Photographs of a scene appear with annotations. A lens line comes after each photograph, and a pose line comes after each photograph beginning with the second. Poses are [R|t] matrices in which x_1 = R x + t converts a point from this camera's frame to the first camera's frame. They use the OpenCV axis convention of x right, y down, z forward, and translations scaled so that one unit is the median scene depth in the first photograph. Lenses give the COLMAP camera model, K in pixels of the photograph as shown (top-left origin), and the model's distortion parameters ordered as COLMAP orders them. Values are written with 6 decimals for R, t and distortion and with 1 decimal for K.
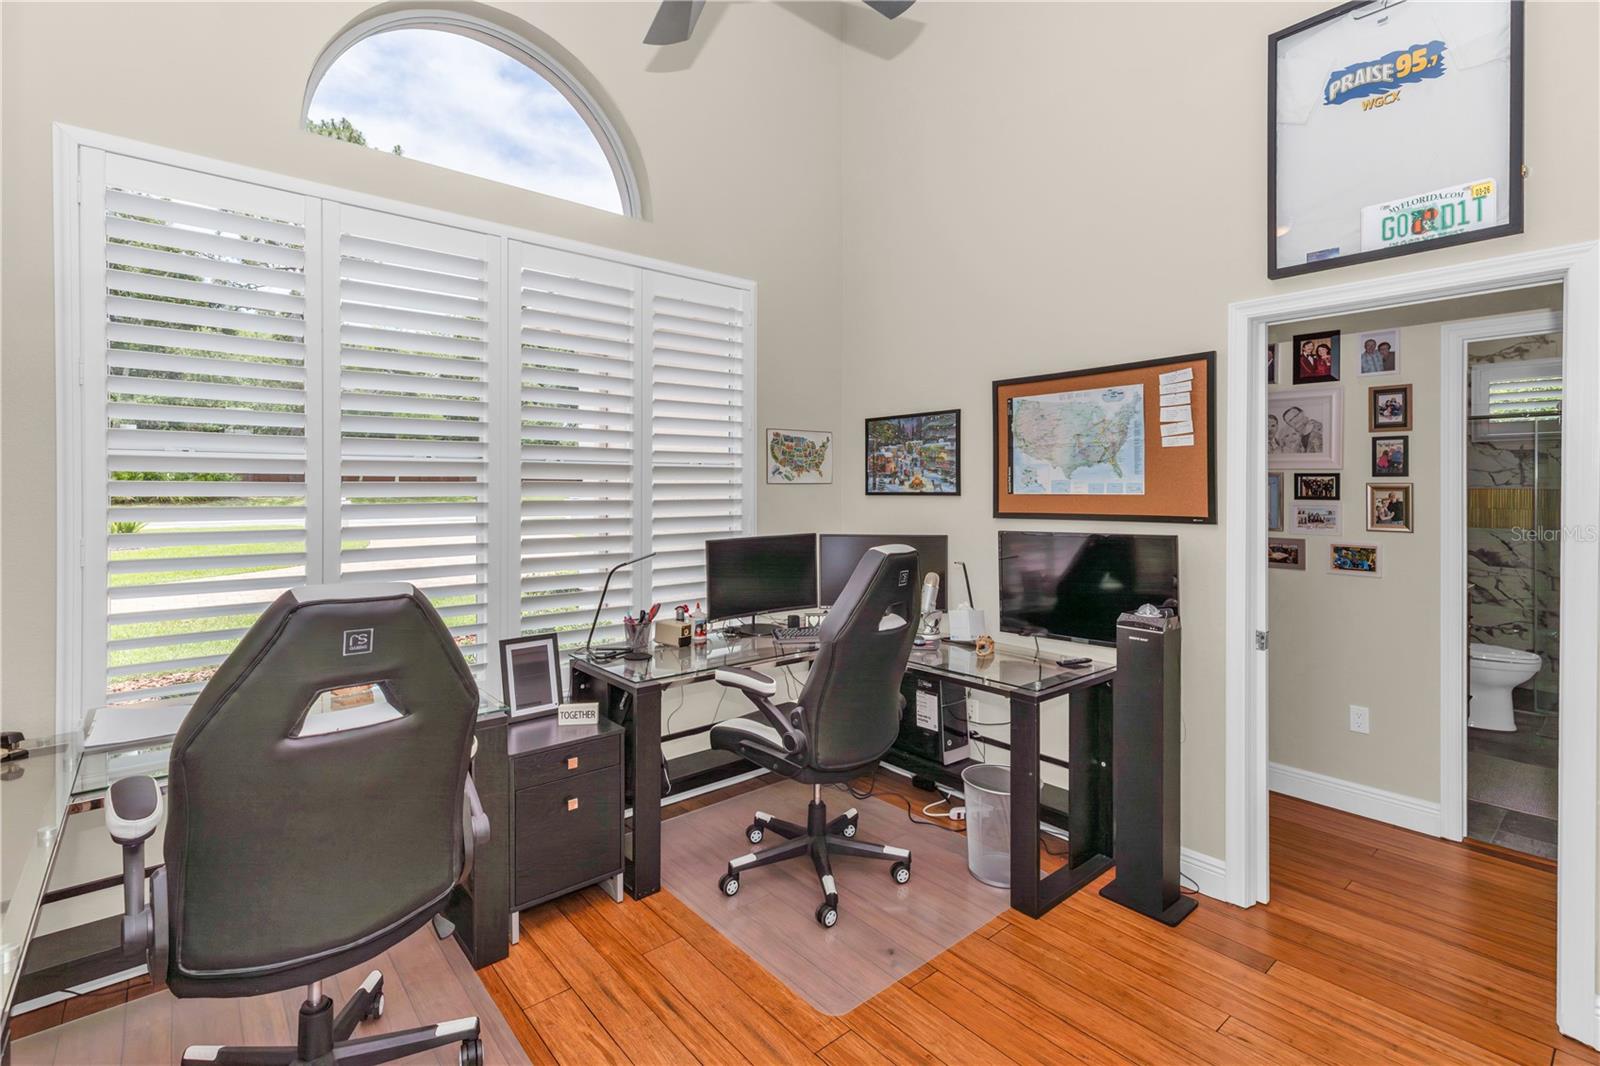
lens RADIAL K [[737.5, 0, 786.1], [0, 737.5, 488.0], [0, 0, 1]] dist [0.001145, -0.000822]
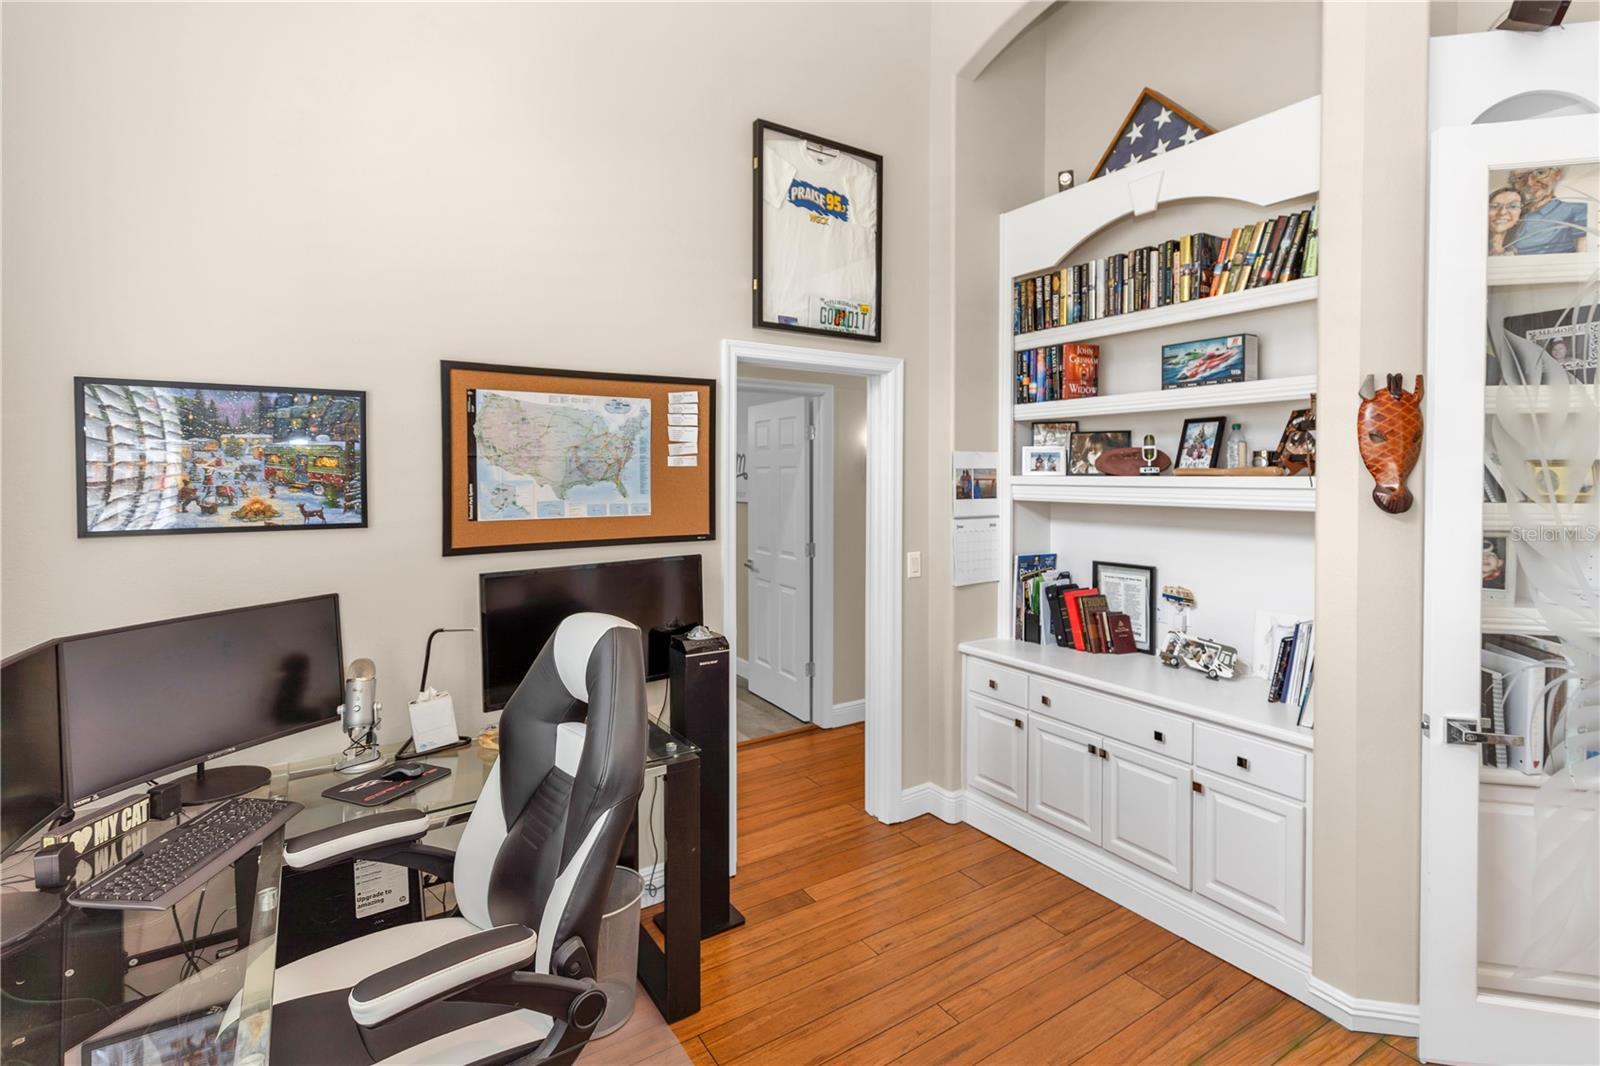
lens RADIAL K [[737.5, 0, 796.3], [0, 737.5, 511.9], [0, 0, 1]] dist [0.001145, -0.000822]
pose [[0.113690, -0.023557, 0.993237, -0.428770], [0.019305, 0.999583, 0.021498, -0.011747], [-0.993329, 0.016730, 0.114097, 0.681879]]
